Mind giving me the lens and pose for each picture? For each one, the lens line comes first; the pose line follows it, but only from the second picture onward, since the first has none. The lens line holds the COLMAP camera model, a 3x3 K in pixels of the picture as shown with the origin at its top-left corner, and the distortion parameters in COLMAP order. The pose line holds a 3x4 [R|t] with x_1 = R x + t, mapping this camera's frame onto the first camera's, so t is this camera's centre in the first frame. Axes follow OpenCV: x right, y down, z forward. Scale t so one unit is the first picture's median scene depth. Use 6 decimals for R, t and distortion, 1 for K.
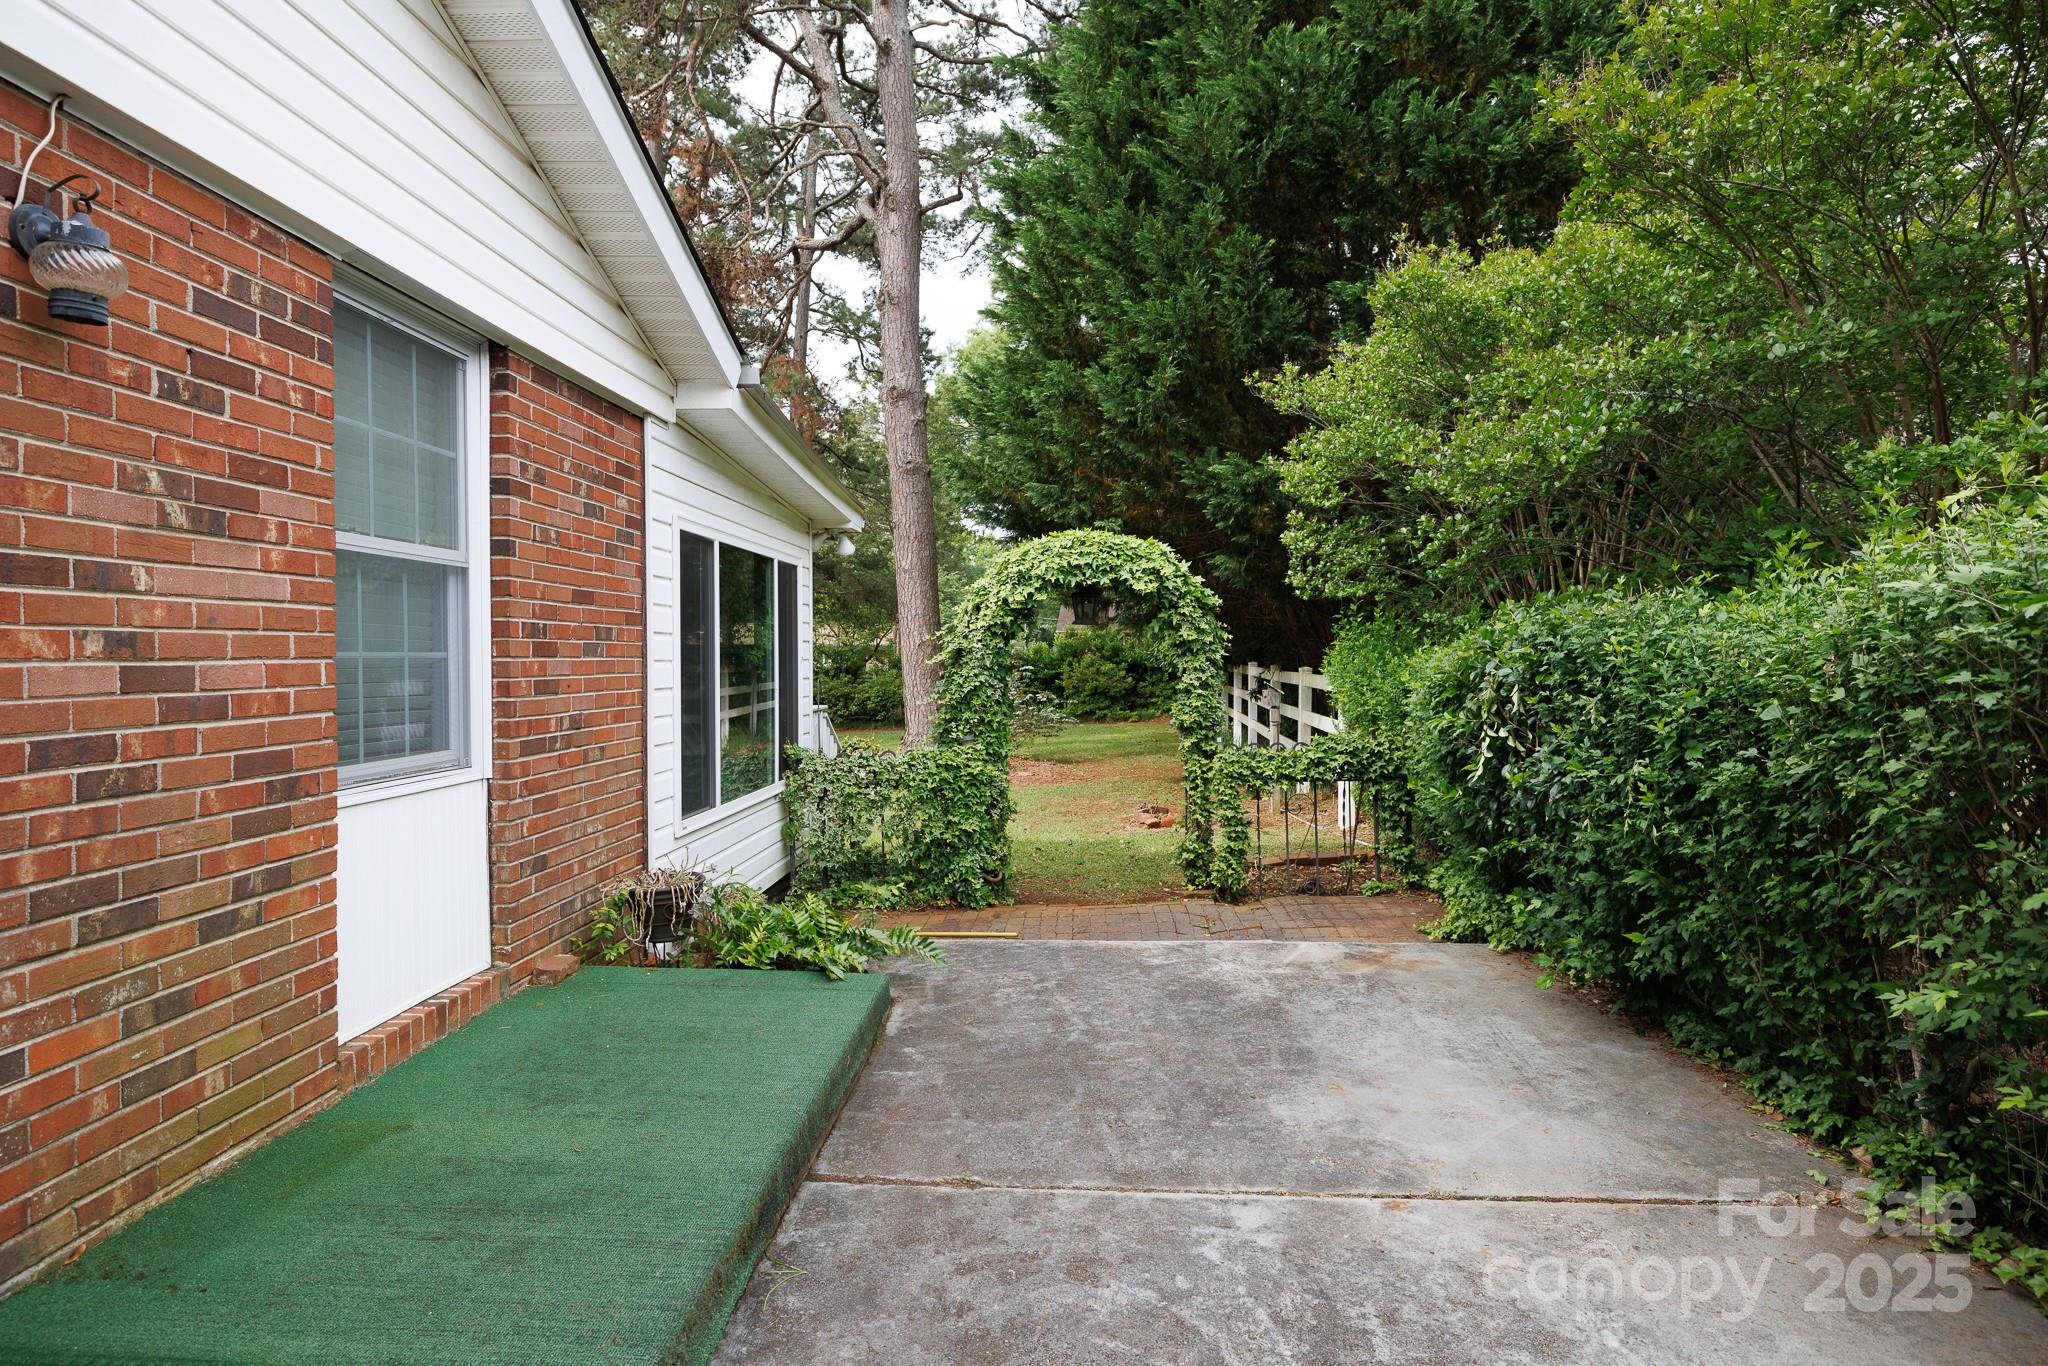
lens RADIAL K [[1176.5, 0, 1024.0], [0, 1176.5, 683.0], [0, 0, 1]] dist [-0.001448, -0.000087]
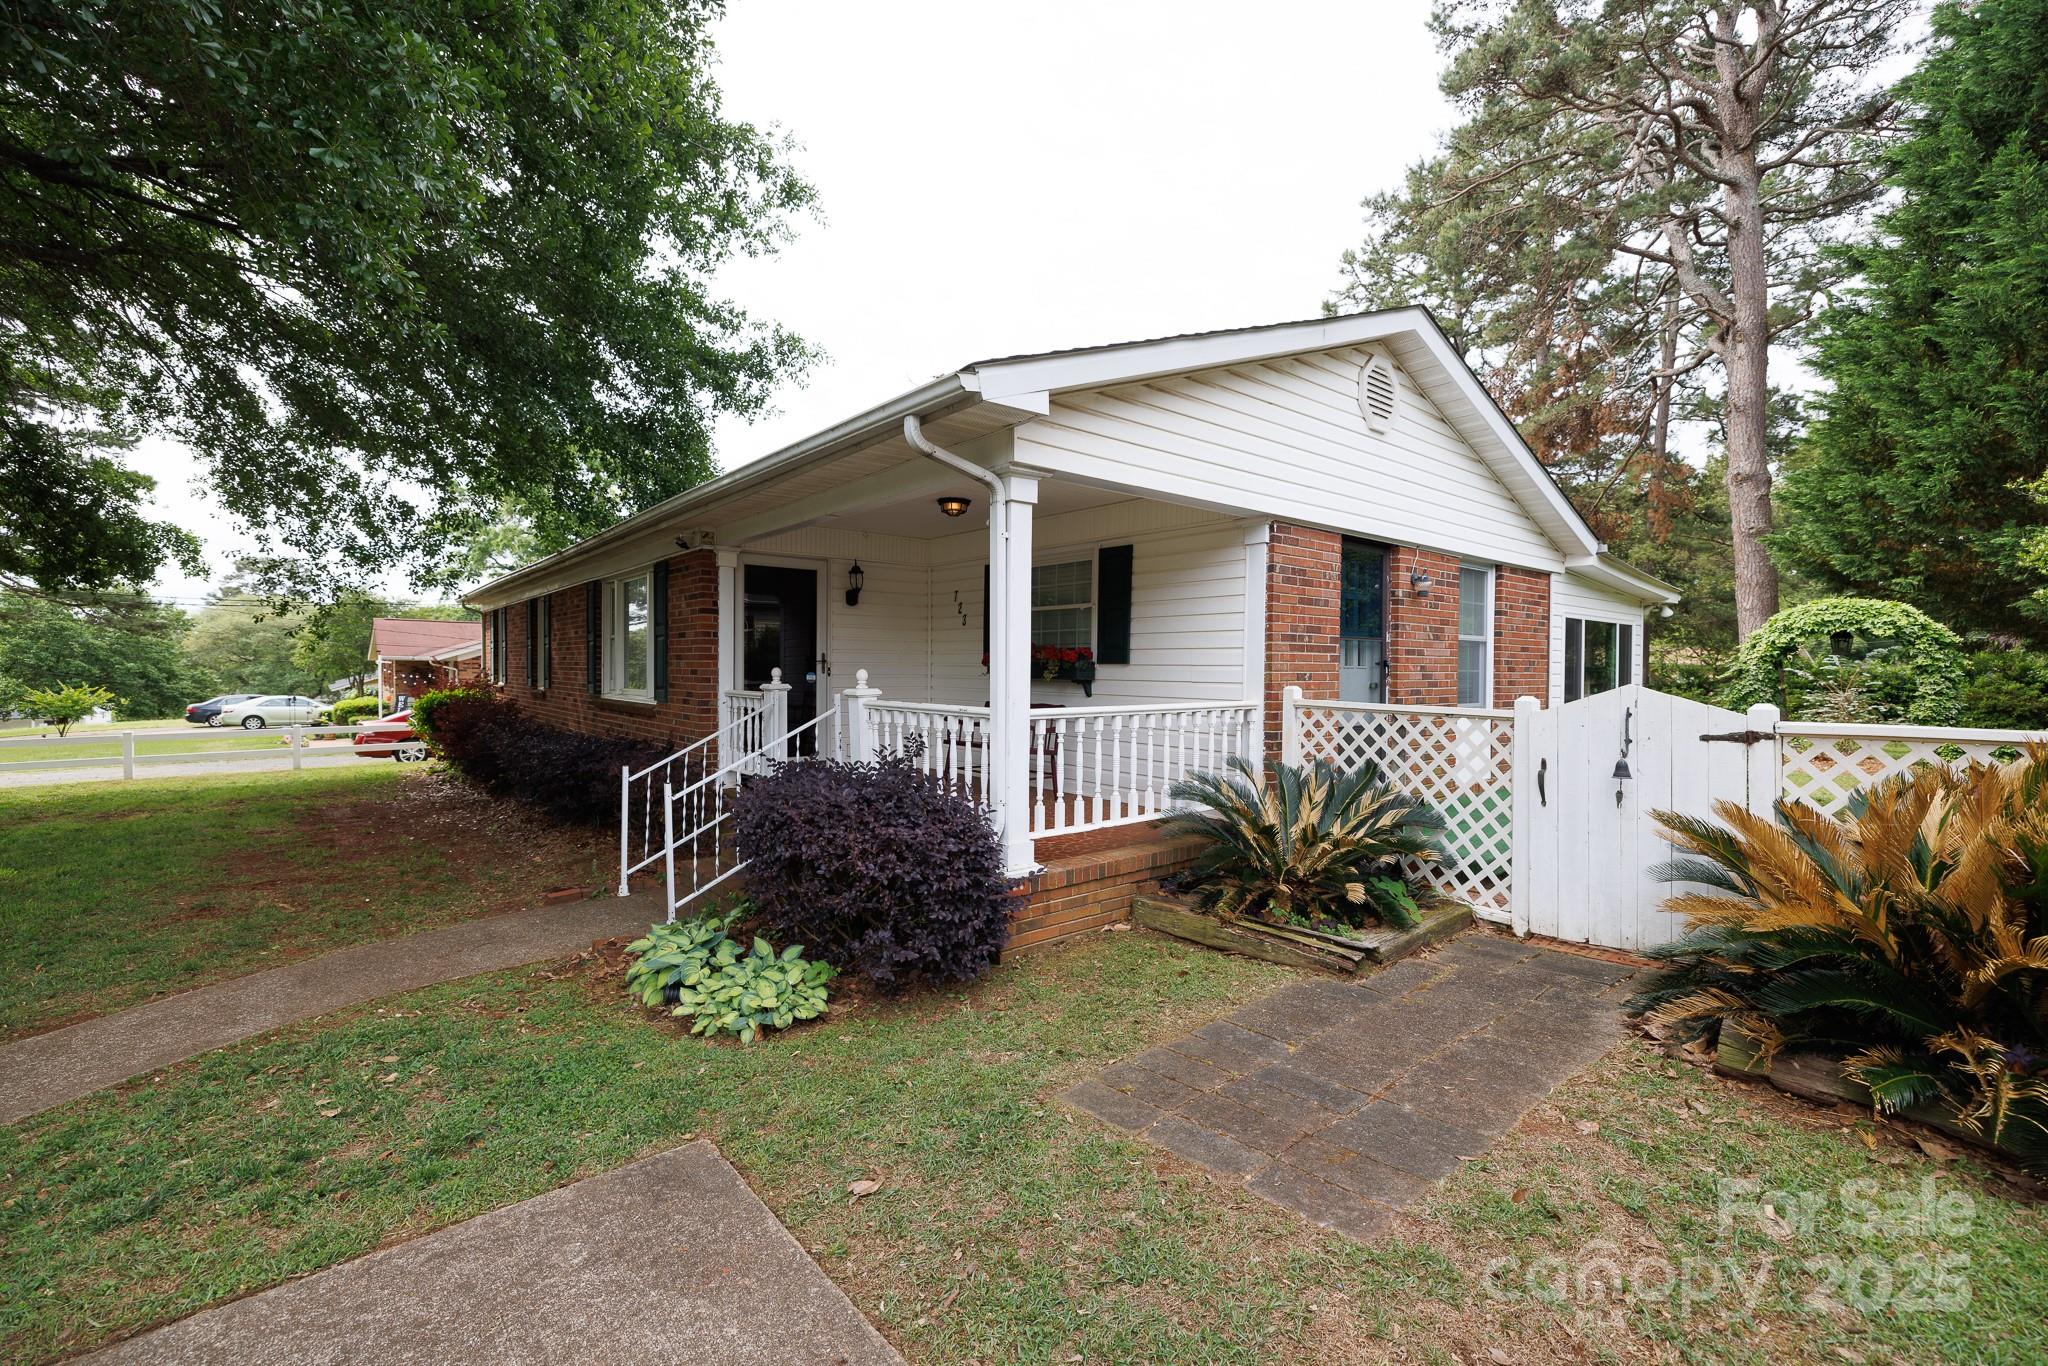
lens RADIAL K [[867.5, 0, 1021.1], [0, 867.5, 678.3], [0, 0, 1]] dist [0.000165, -0.000234]
pose [[0.676154, 0.013971, -0.736628, 0.170887], [-0.024857, 0.999684, -0.003857, 0.015941], [0.736341, 0.020919, 0.676287, -0.663833]]
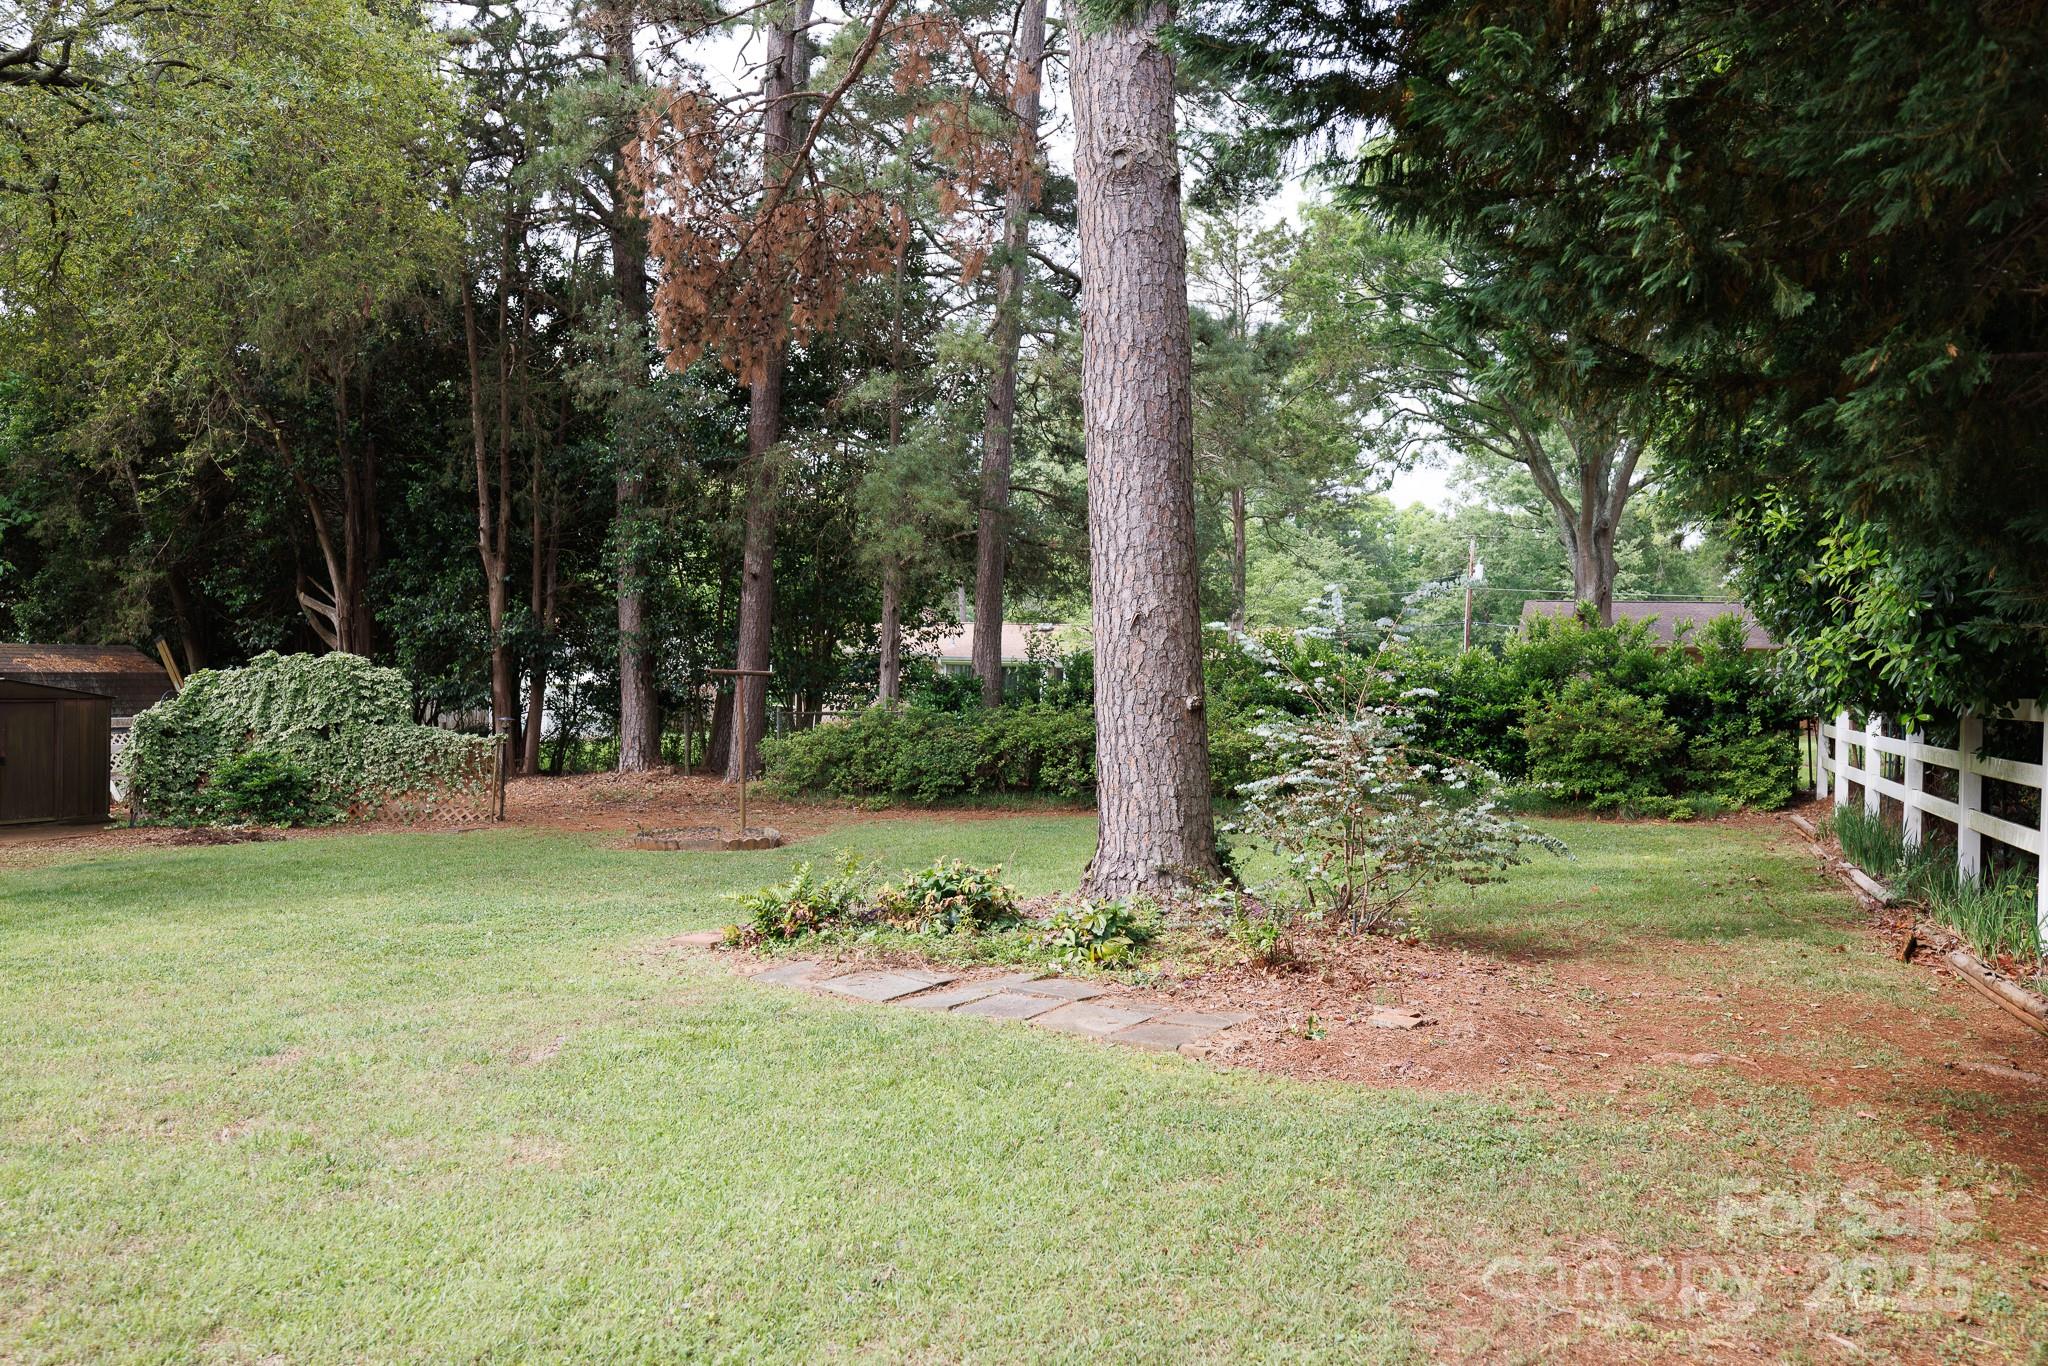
lens RADIAL K [[1626.2, 0, 1024.0], [0, 1626.2, 683.0], [0, 0, 1]] dist [0.000717, 0.001190]
pose [[0.964661, 0.023483, -0.262445, 0.039634], [-0.029518, 0.999382, -0.019077, -0.005301], [0.261835, 0.026150, 0.964758, 1.193361]]
